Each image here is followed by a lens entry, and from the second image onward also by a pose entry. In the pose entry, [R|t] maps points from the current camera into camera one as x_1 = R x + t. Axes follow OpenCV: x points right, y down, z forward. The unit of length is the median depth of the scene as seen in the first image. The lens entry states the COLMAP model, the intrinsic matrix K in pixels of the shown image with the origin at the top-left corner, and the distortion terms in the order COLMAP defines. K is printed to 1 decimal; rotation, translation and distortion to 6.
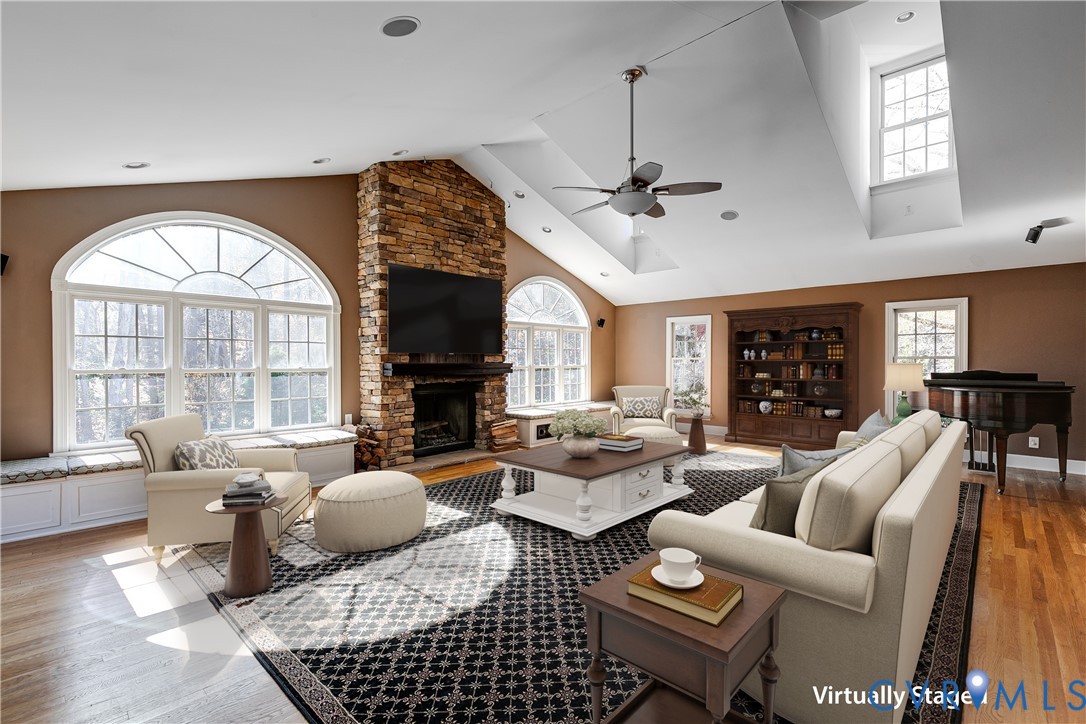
lens RADIAL K [[489.3, 0, 548.4], [0, 489.3, 362.6], [0, 0, 1]] dist [-0.003900, 0.001213]
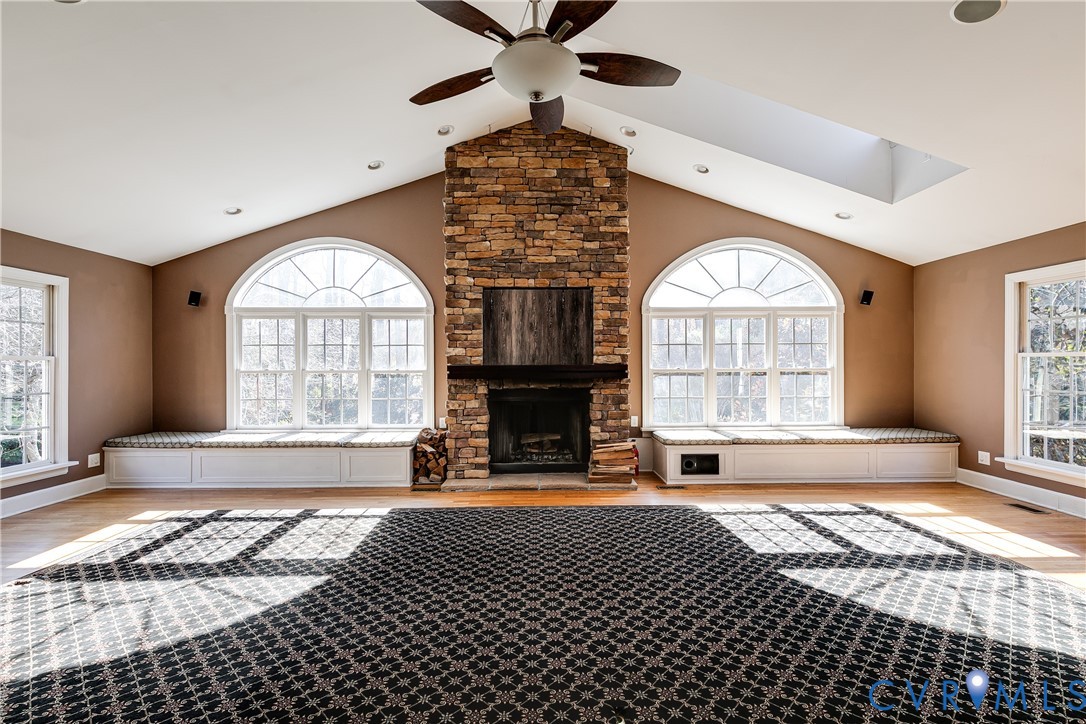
lens RADIAL K [[489.3, 0, 540.2], [0, 489.3, 365.8], [0, 0, 1]] dist [-0.003900, 0.001213]
pose [[0.692129, 0.001424, -0.721772, 0.414298], [0.003097, 0.999983, 0.004942, -0.001816], [0.721767, -0.005656, 0.692113, 0.448911]]
